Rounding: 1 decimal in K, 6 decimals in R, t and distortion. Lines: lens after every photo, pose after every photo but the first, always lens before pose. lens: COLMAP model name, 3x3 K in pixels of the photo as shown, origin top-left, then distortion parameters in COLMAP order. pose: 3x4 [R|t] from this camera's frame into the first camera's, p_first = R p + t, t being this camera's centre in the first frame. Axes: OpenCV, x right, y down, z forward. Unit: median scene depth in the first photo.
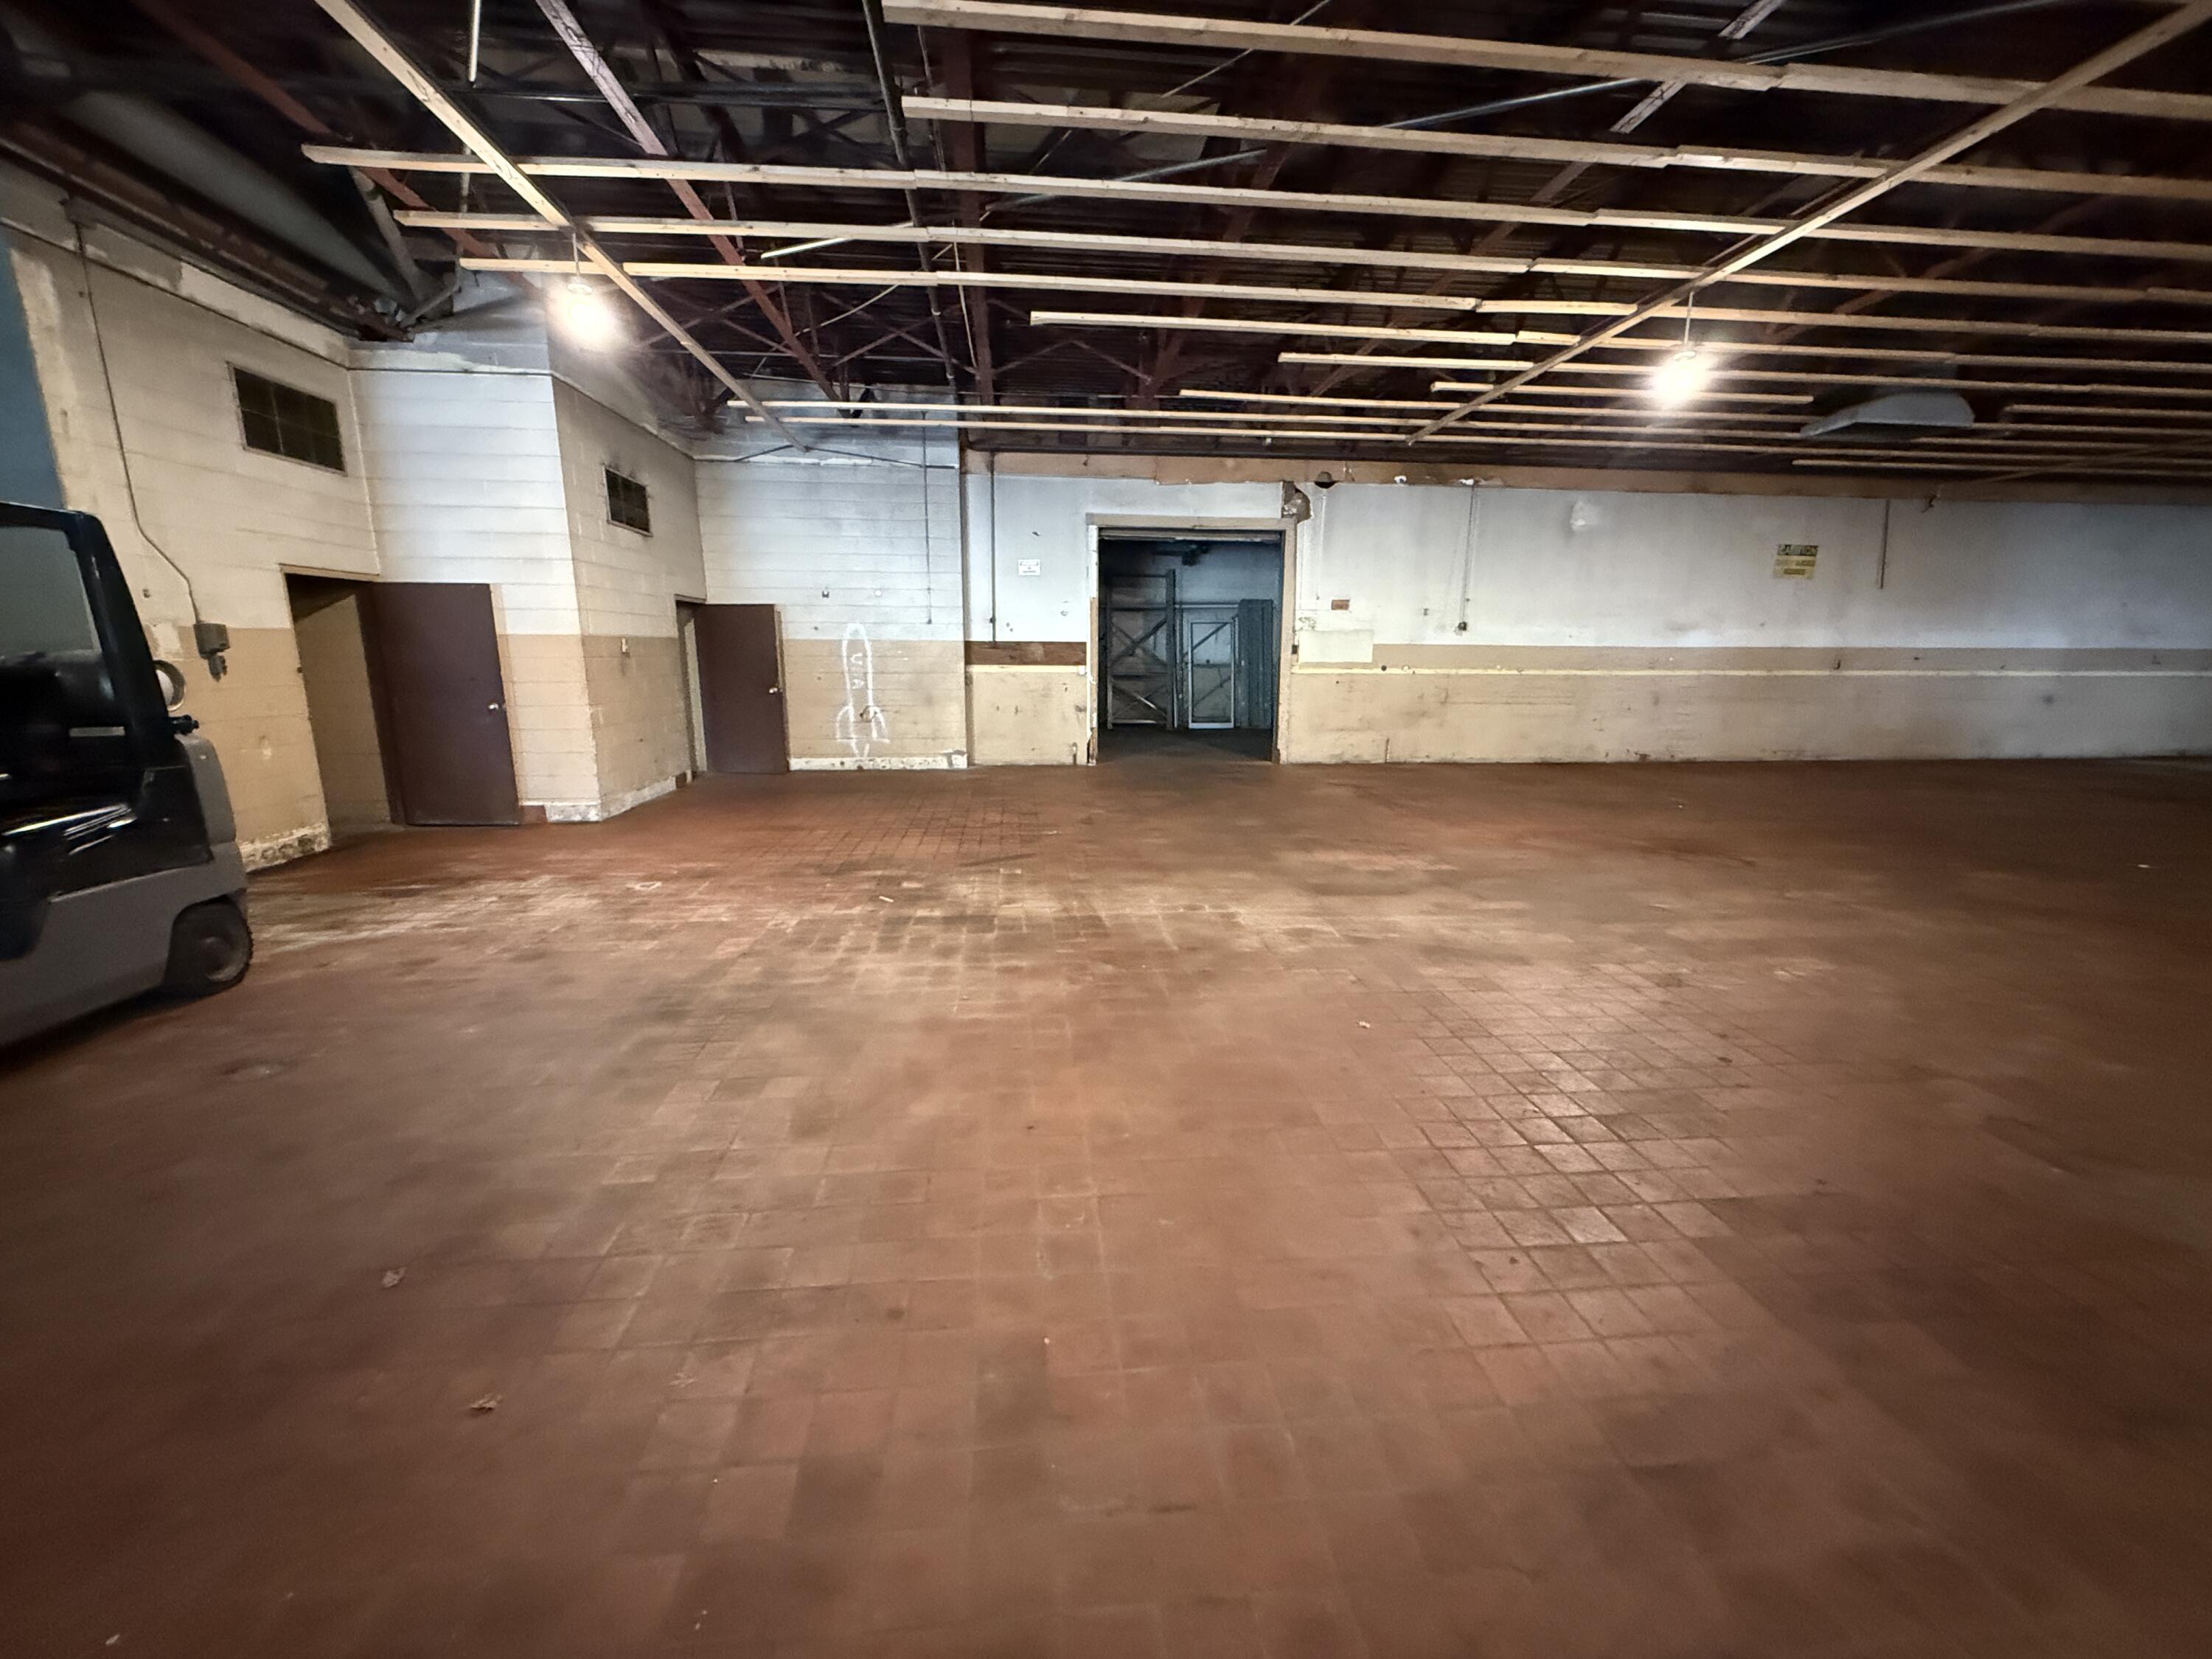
lens RADIAL K [[881.5, 0, 1103.5], [0, 881.5, 835.2], [0, 0, 1]] dist [0.001220, 0.000104]
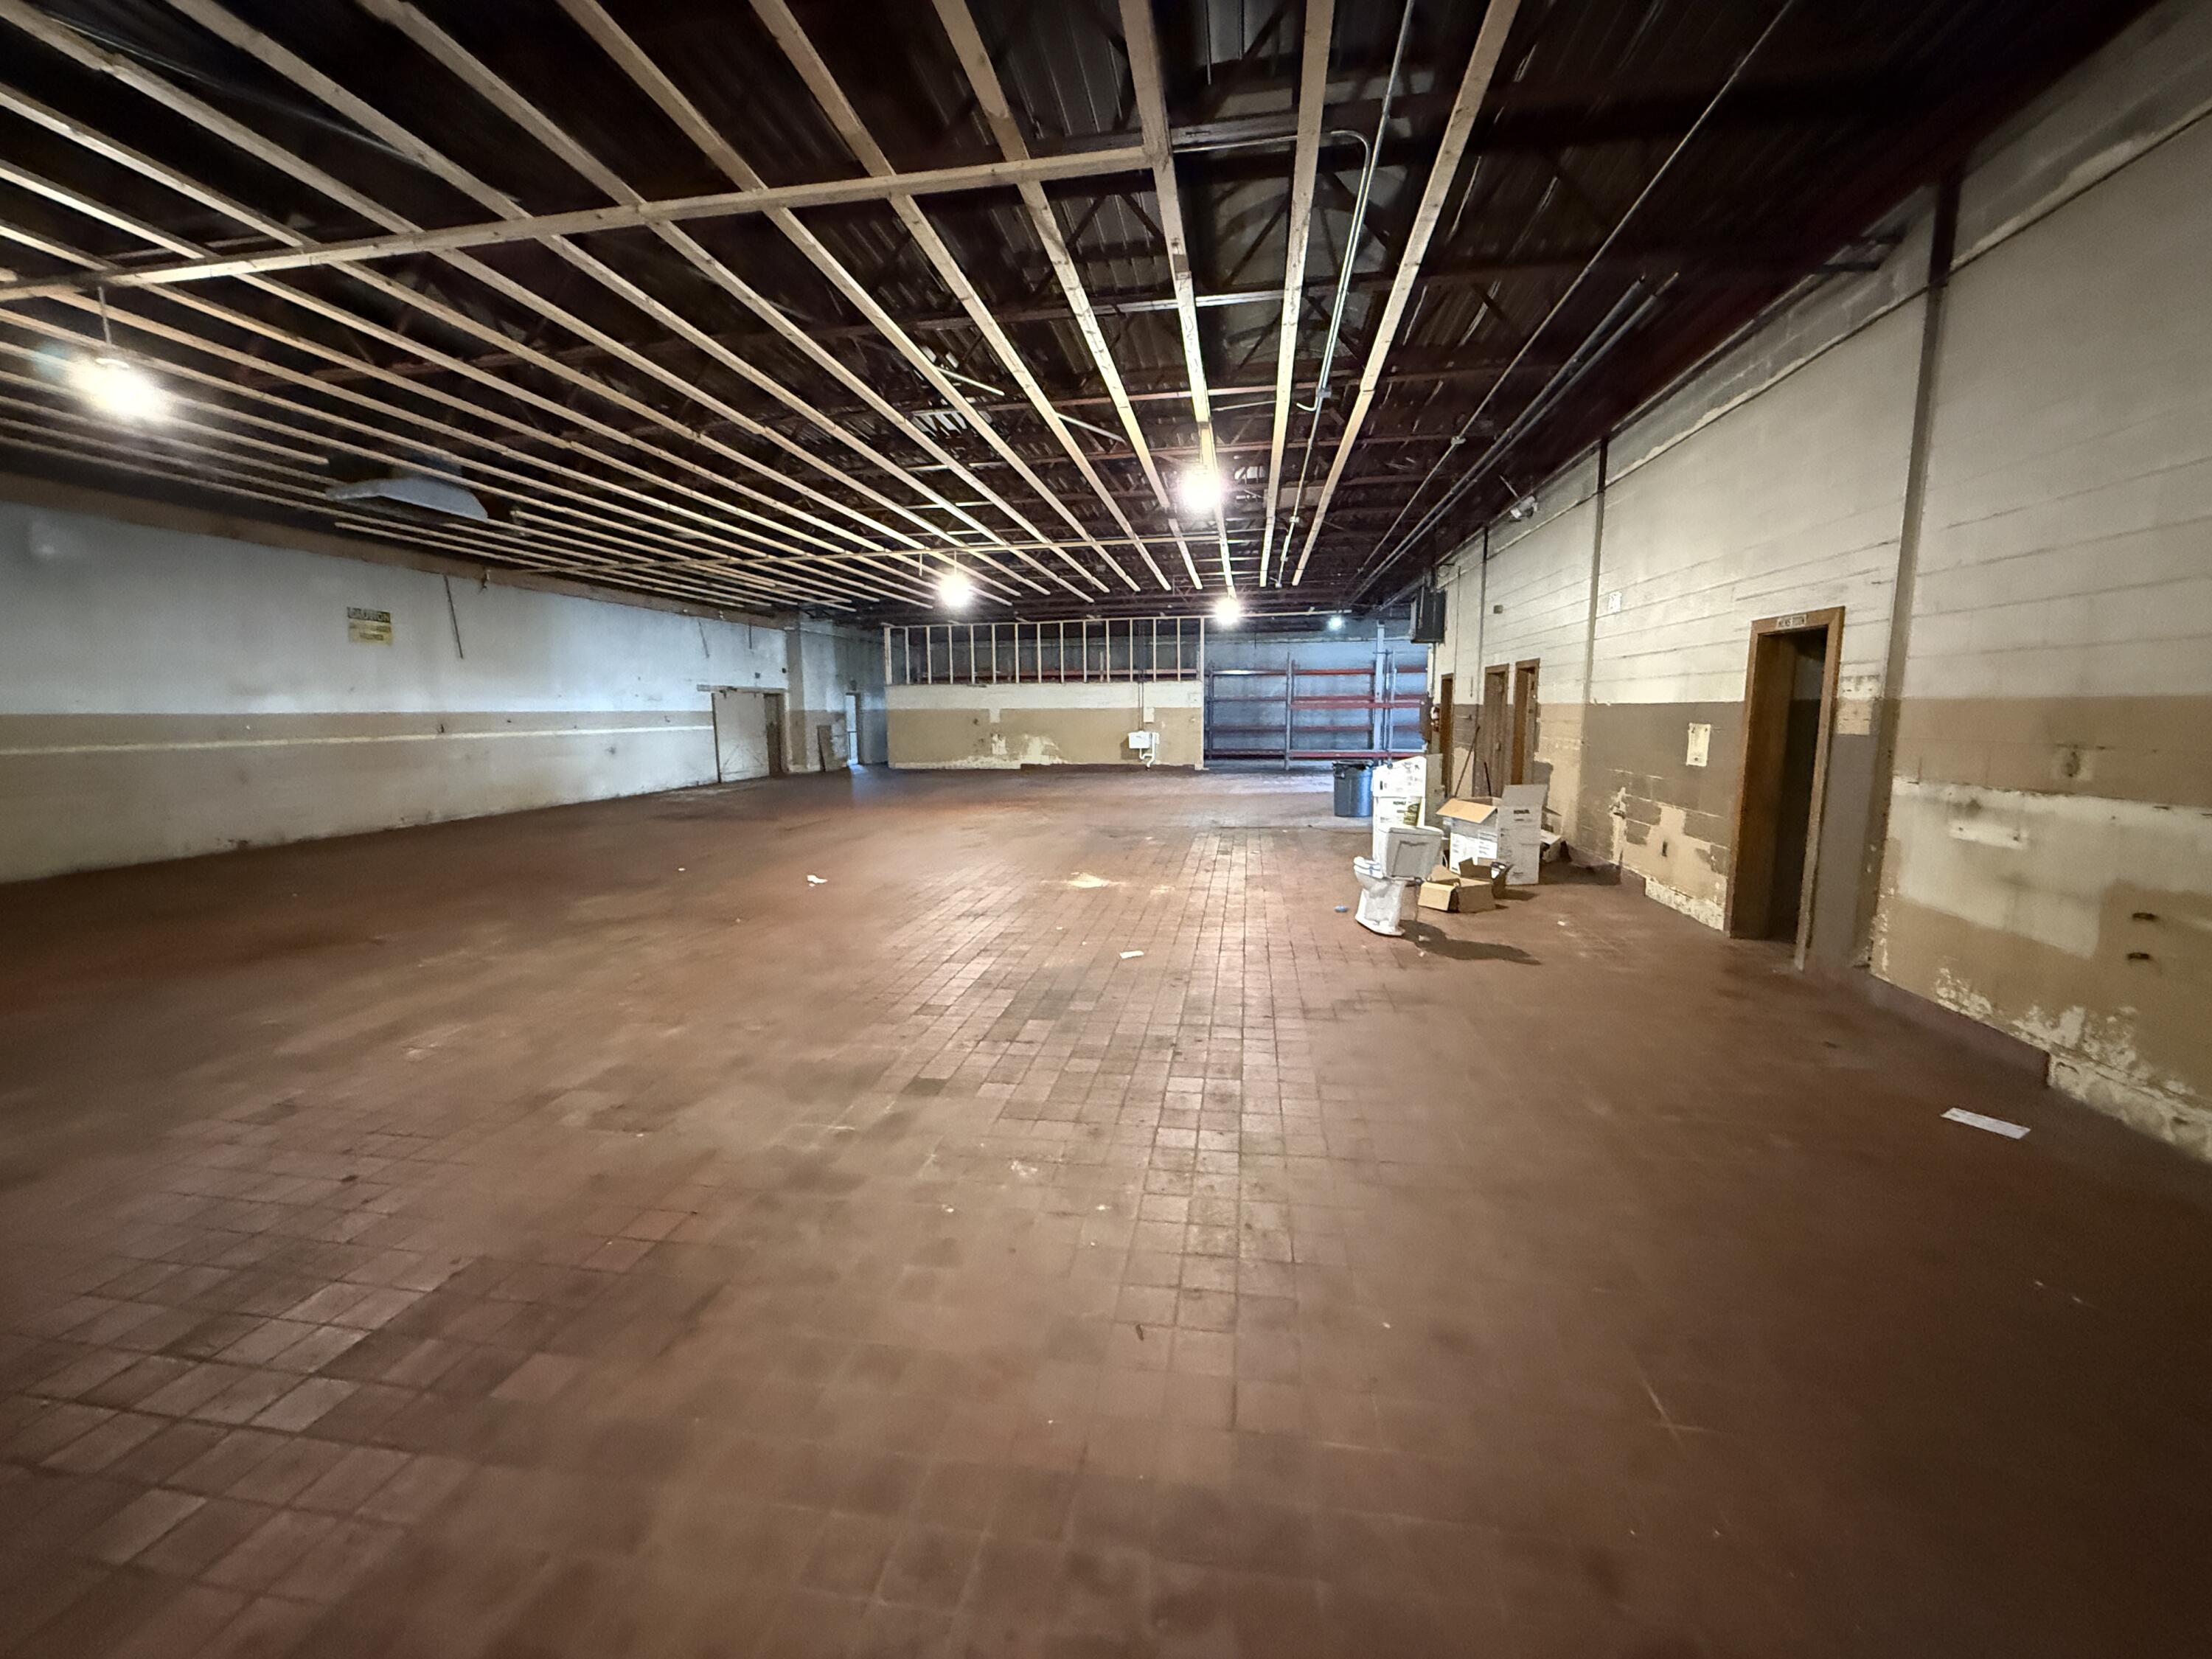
lens RADIAL K [[881.5, 0, 1101.9], [0, 881.5, 831.8], [0, 0, 1]] dist [0.001220, 0.000104]
pose [[0.267980, -0.140091, 0.953185, 0.070004], [0.209403, 0.974188, 0.084305, -0.000585], [-0.940392, 0.177008, 0.290399, -0.017504]]
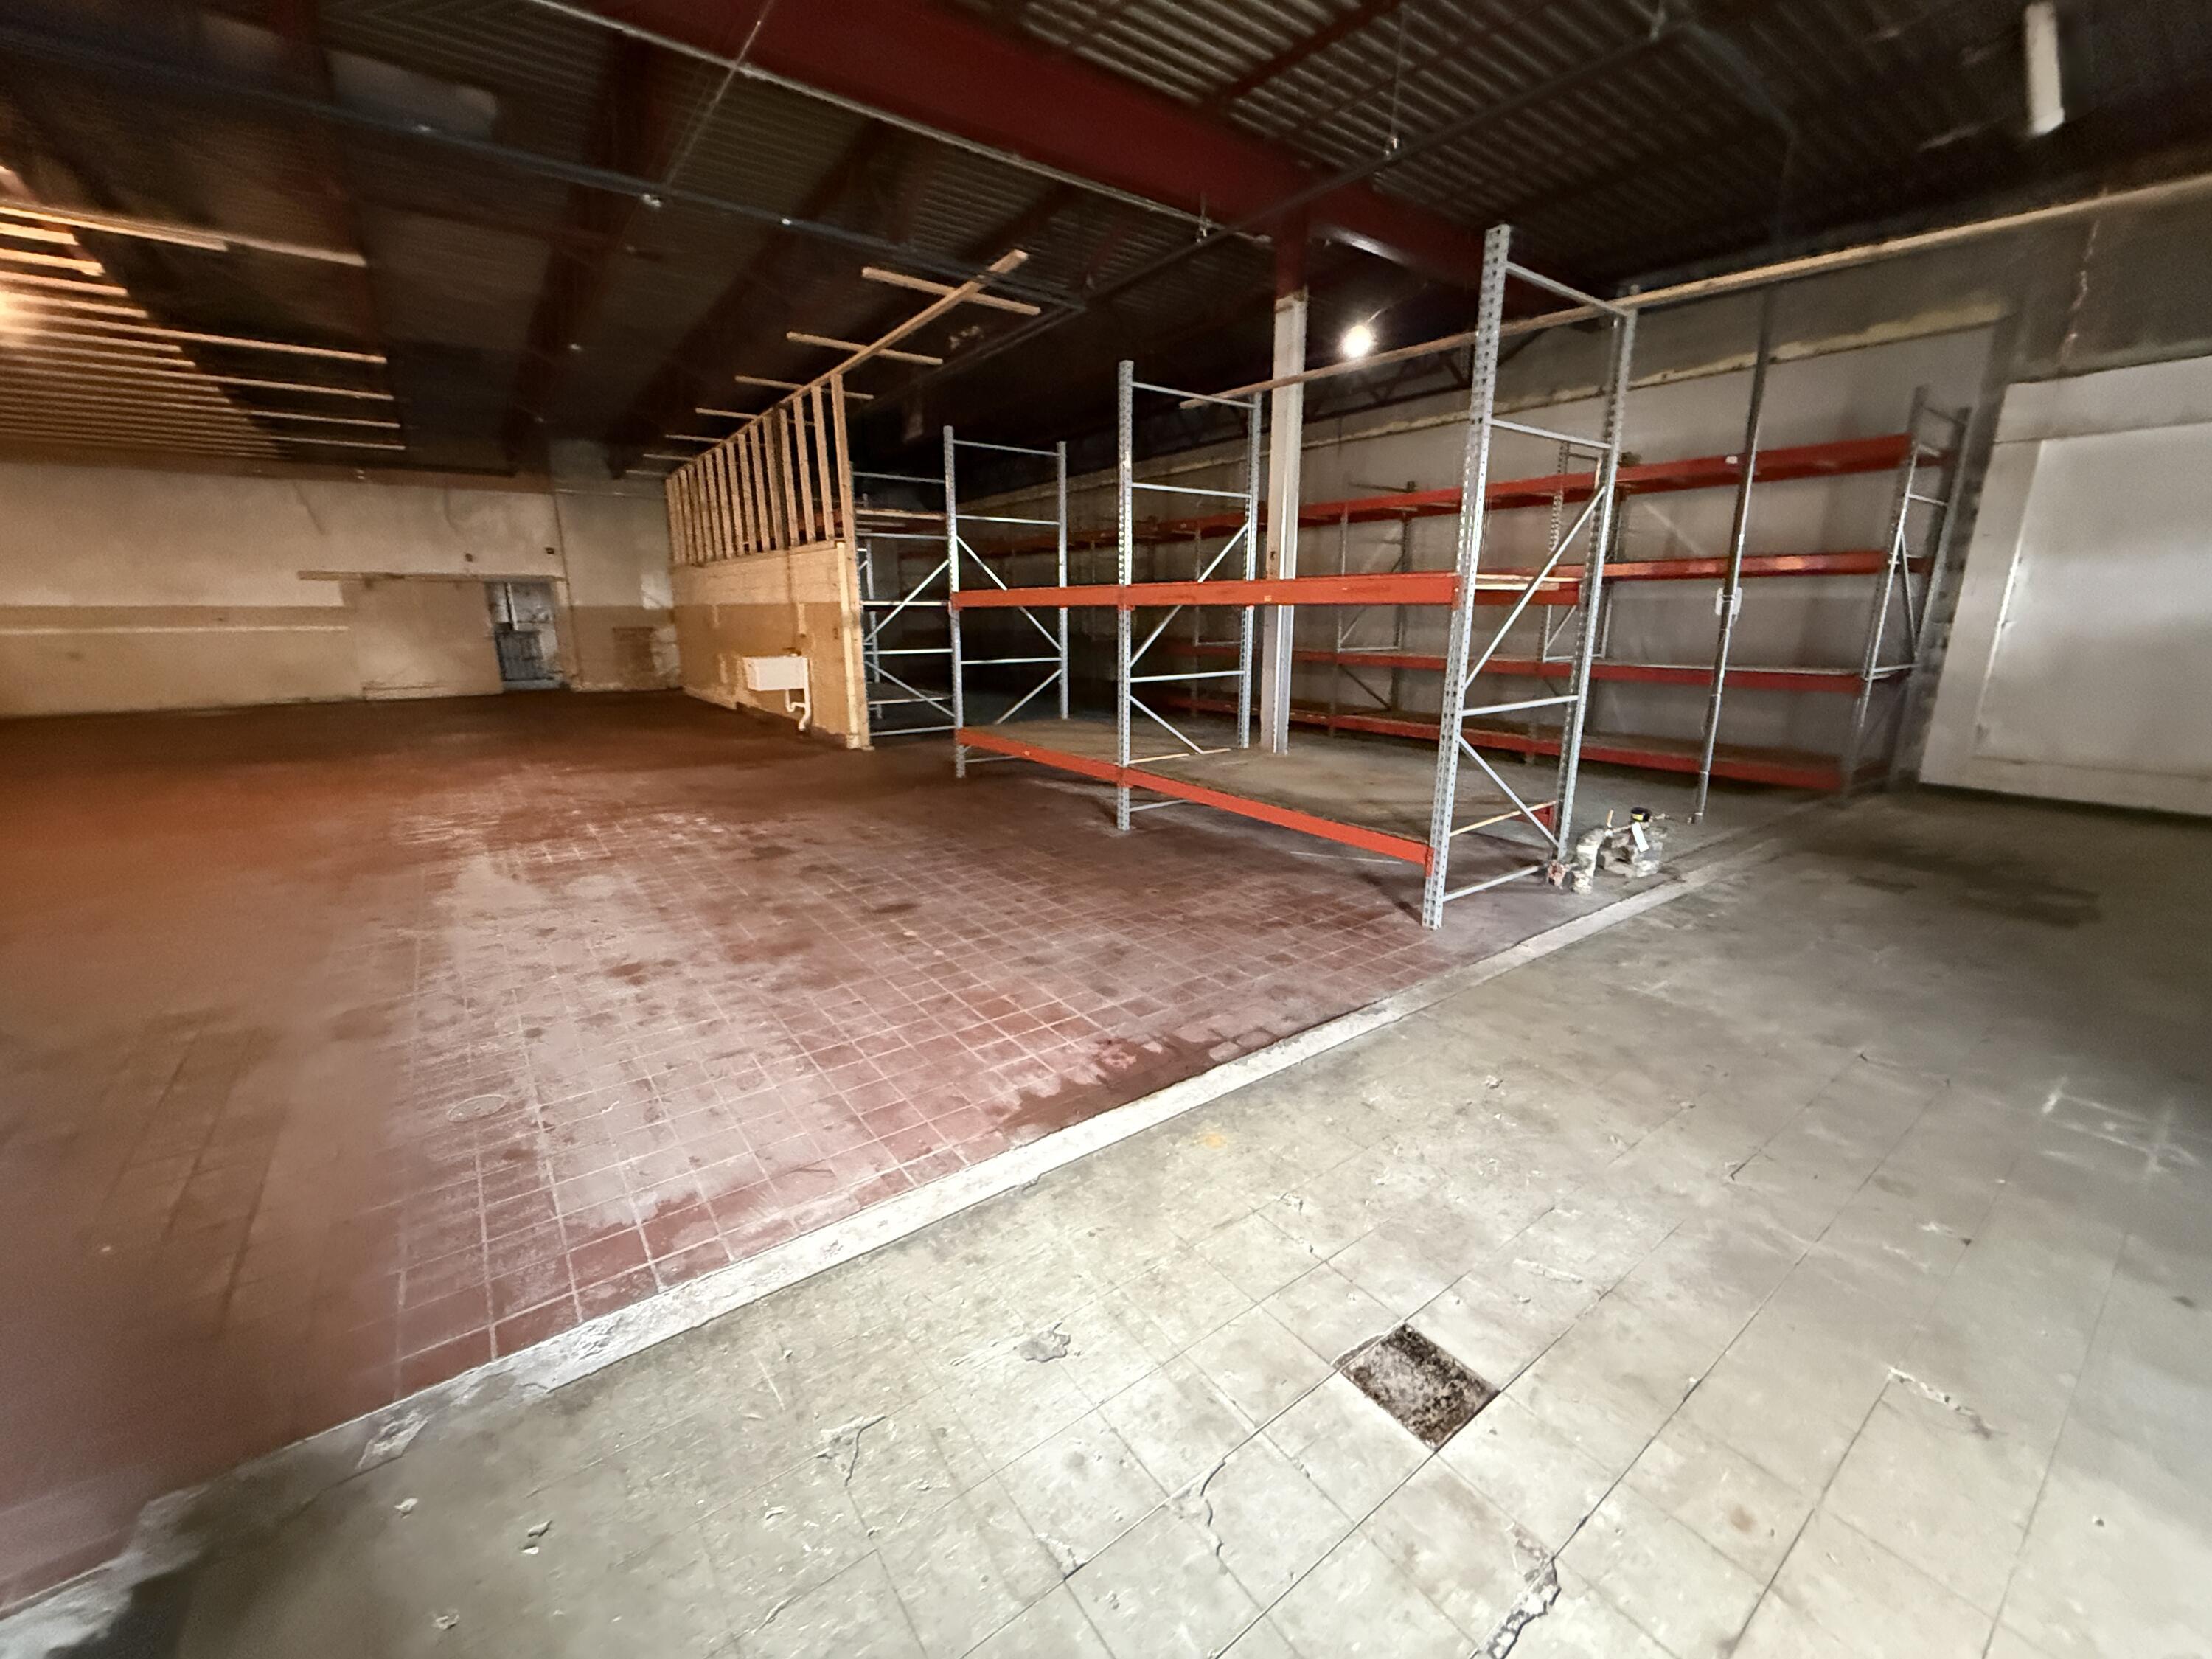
lens RADIAL K [[881.5, 0, 1108.4], [0, 881.5, 829.2], [0, 0, 1]] dist [0.001220, 0.000104]
pose [[0.862448, -0.128538, 0.489553, 3.093786], [0.105979, 0.991636, 0.073664, 0.185053], [-0.494927, -0.011649, 0.868857, -0.931171]]
